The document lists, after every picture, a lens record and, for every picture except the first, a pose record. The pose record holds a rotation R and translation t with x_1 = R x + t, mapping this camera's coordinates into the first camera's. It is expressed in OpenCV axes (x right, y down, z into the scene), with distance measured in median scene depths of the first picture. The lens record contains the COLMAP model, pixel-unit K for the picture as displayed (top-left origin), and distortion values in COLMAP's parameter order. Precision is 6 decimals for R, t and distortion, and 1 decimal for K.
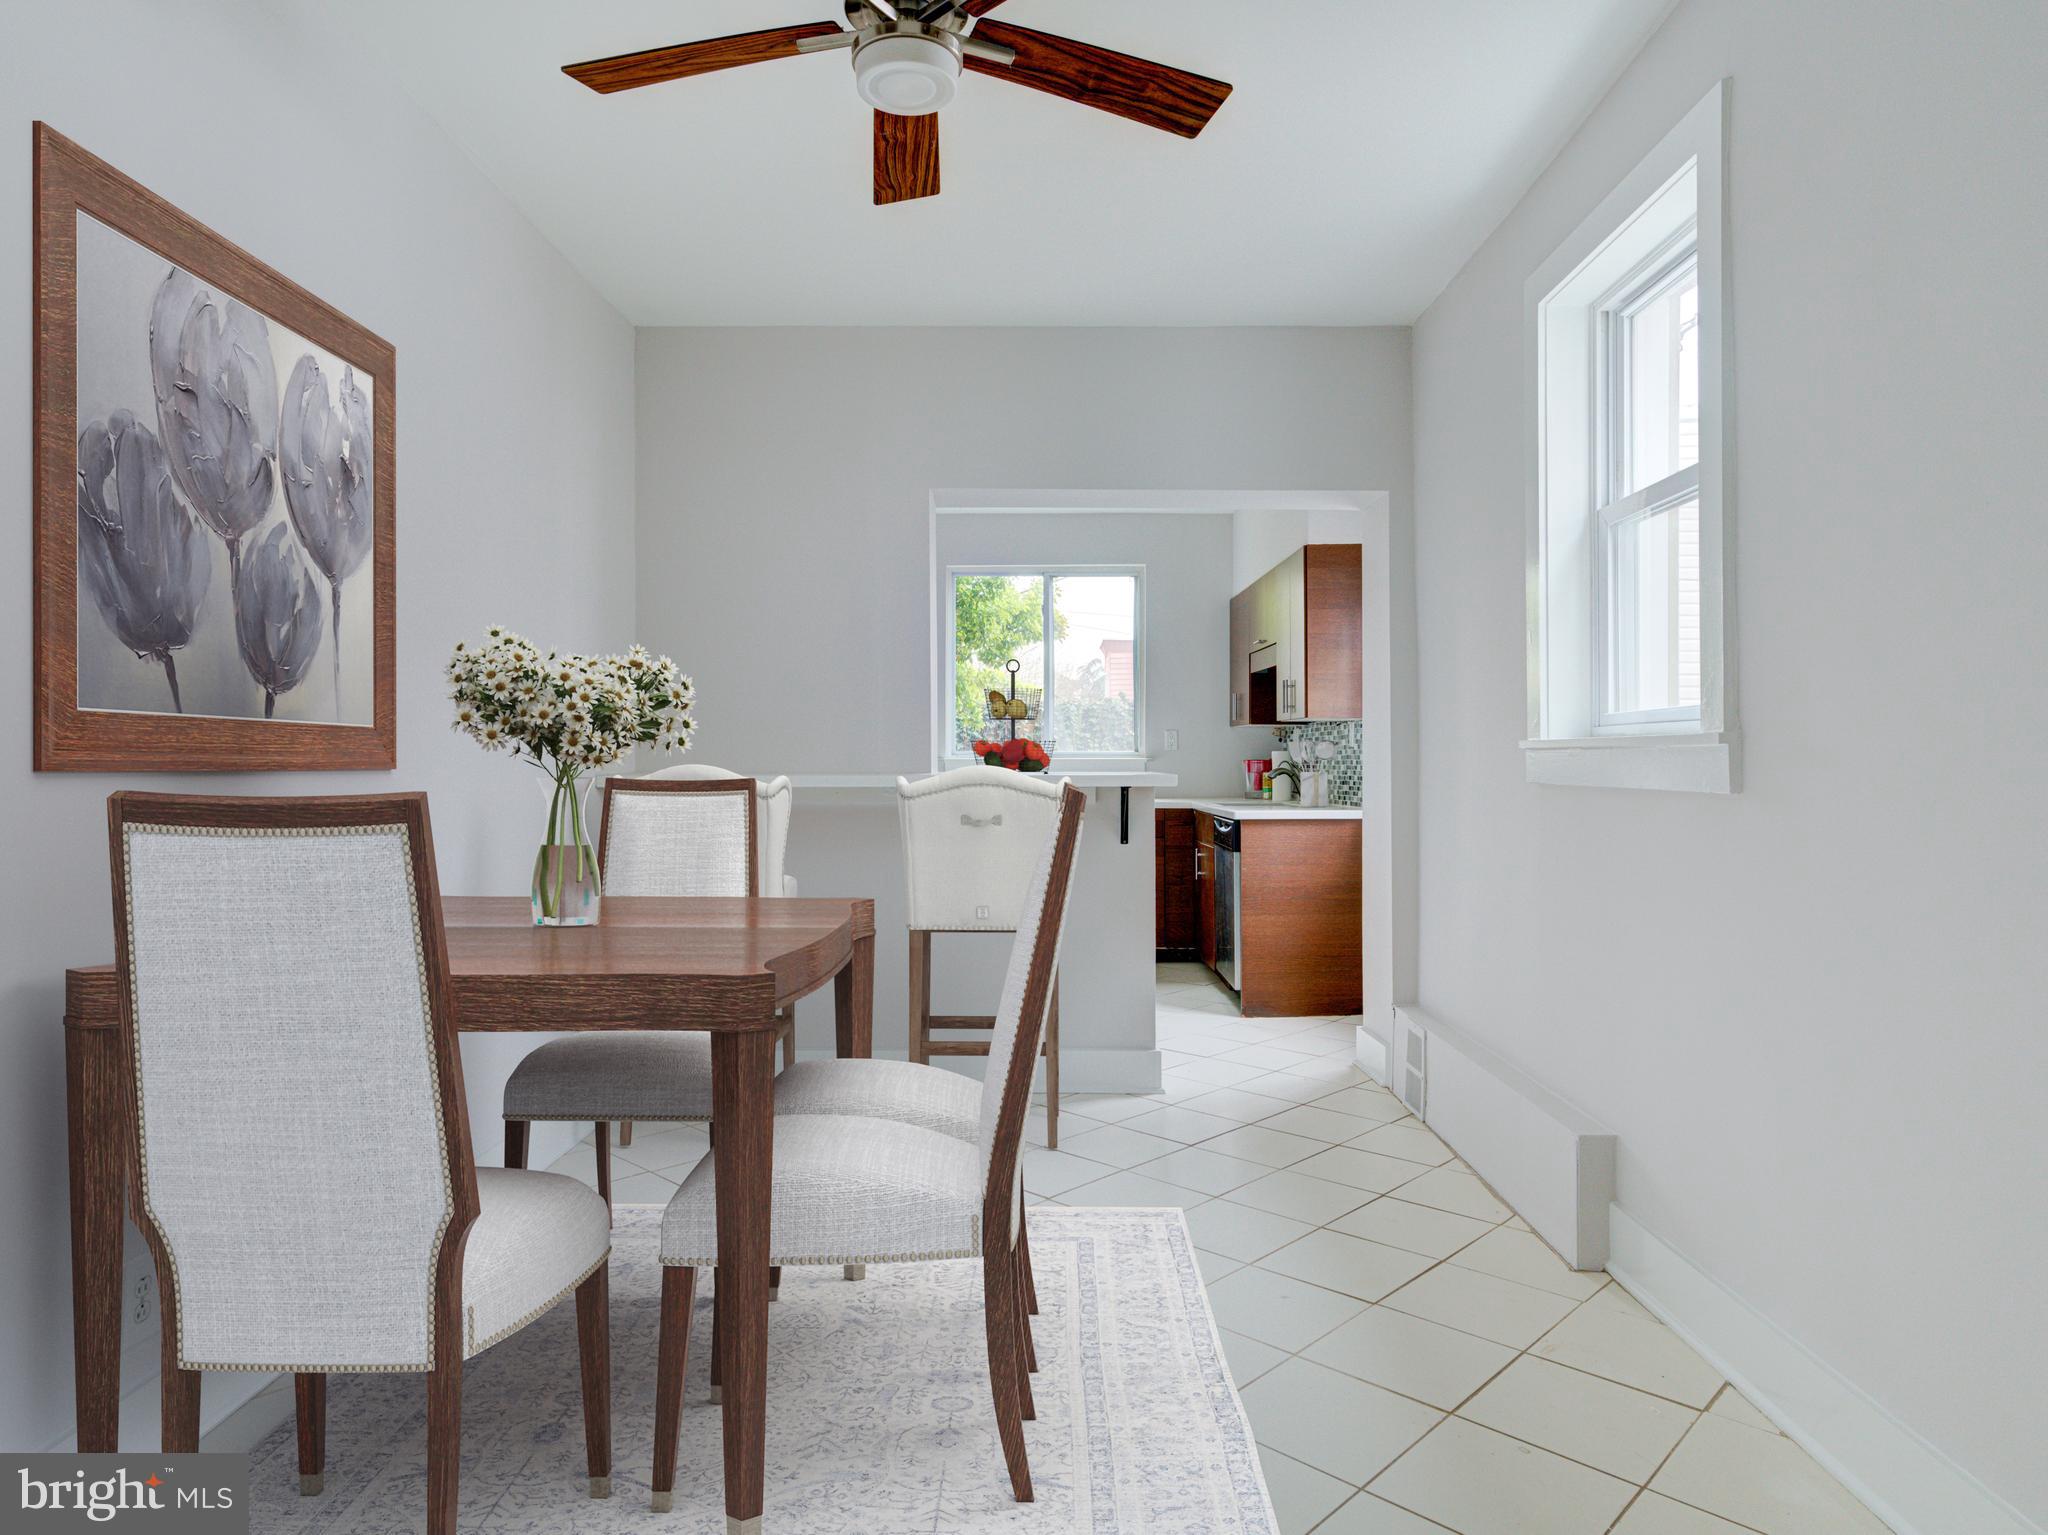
lens RADIAL K [[1239.5, 0, 1024.0], [0, 1239.5, 767.5], [0, 0, 1]] dist [-0.000613, -0.000033]
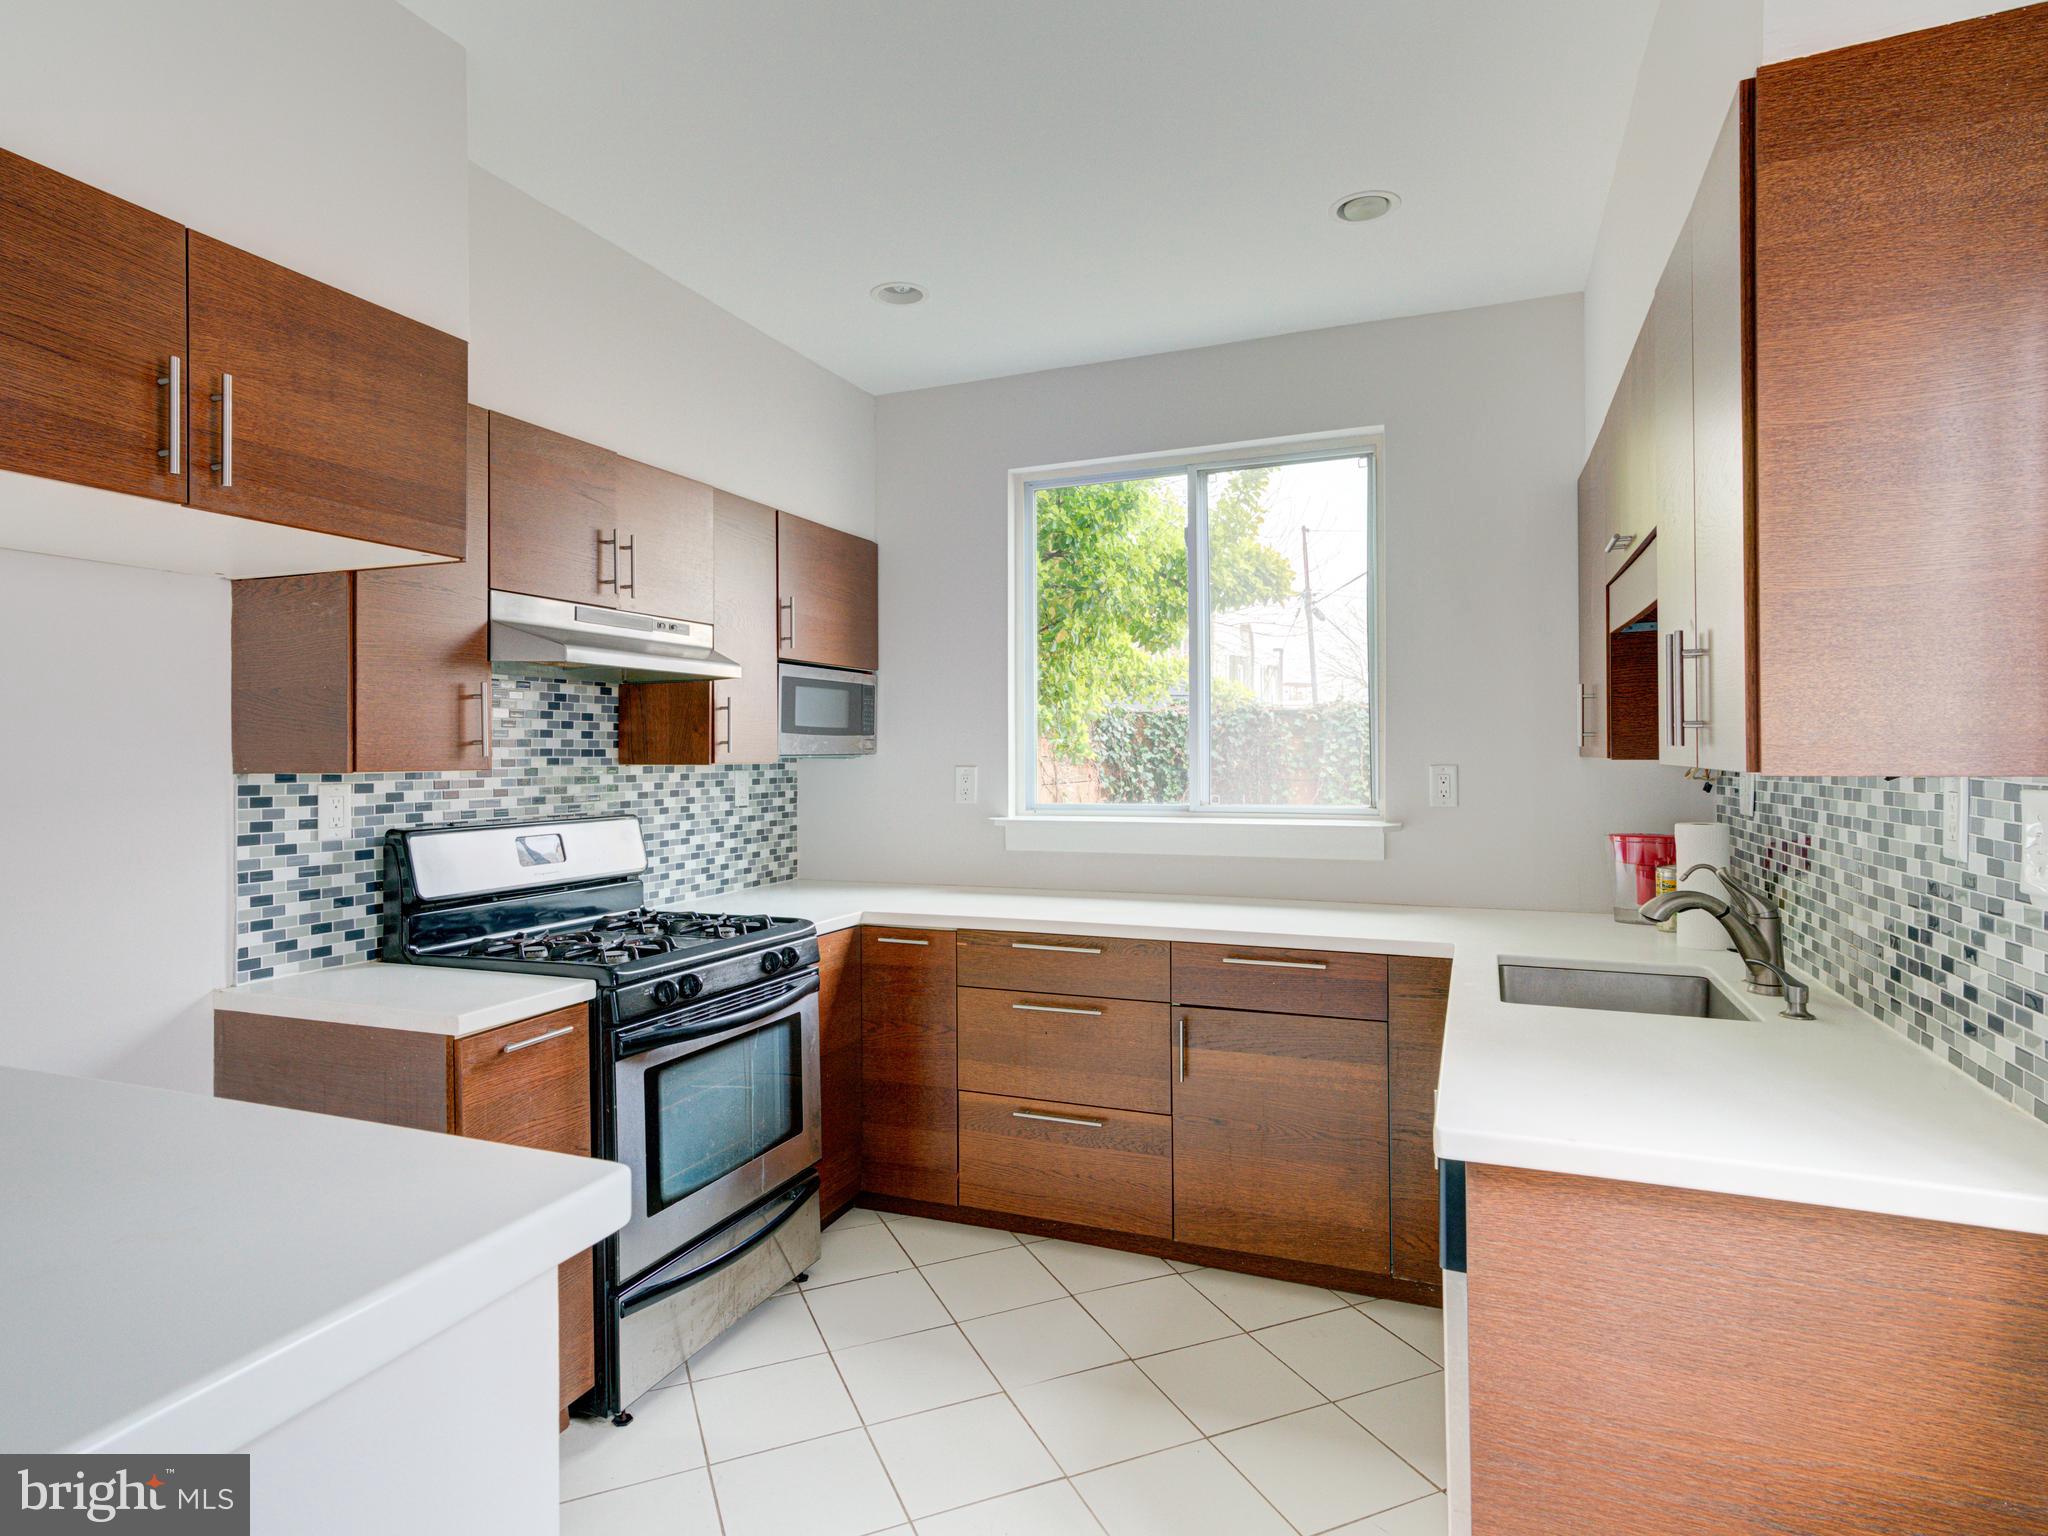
lens RADIAL K [[1100.4, 0, 1024.0], [0, 1100.4, 768.0], [0, 0, 1]] dist [-0.012984, 0.017288]
pose [[0.926711, -0.002280, -0.375769, 0.132153], [0.004611, 0.999975, 0.005304, -0.032926], [0.375748, -0.006648, 0.926698, 0.562523]]
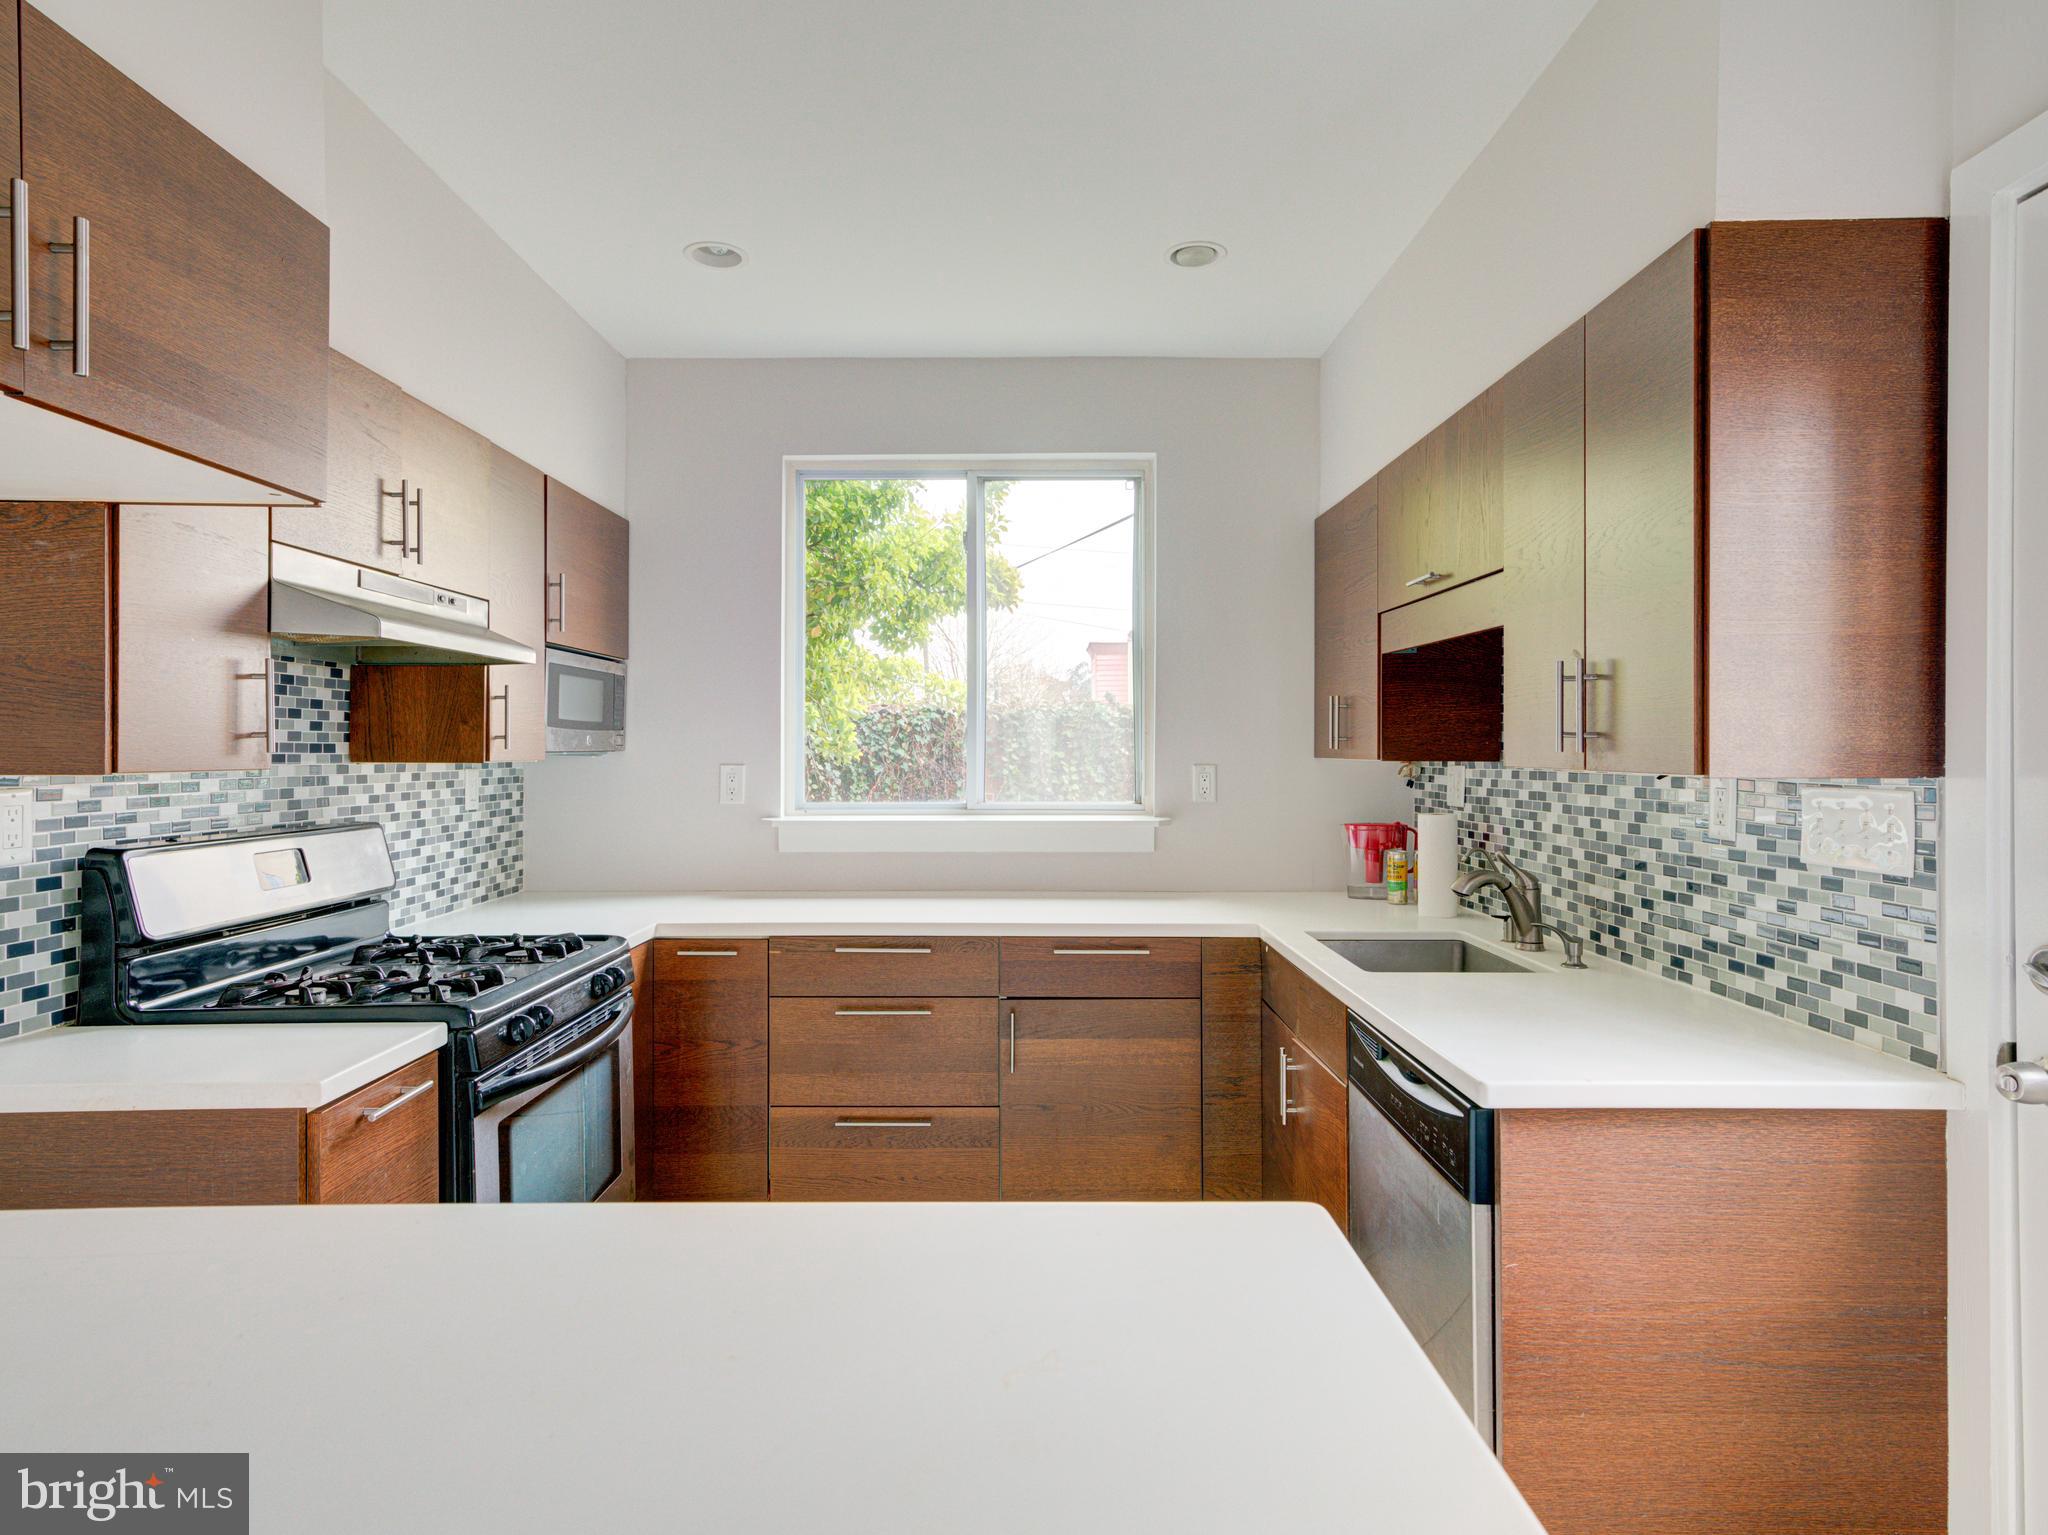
lens RADIAL K [[1081.9, 0, 1024.0], [0, 1081.9, 767.5], [0, 0, 1]] dist [-0.013903, 0.021099]
pose [[0.999995, -0.000017, 0.003139, 0.041137], [-0.000011, 0.999959, 0.009089, -0.034185], [-0.003139, -0.009089, 0.999954, 0.550845]]
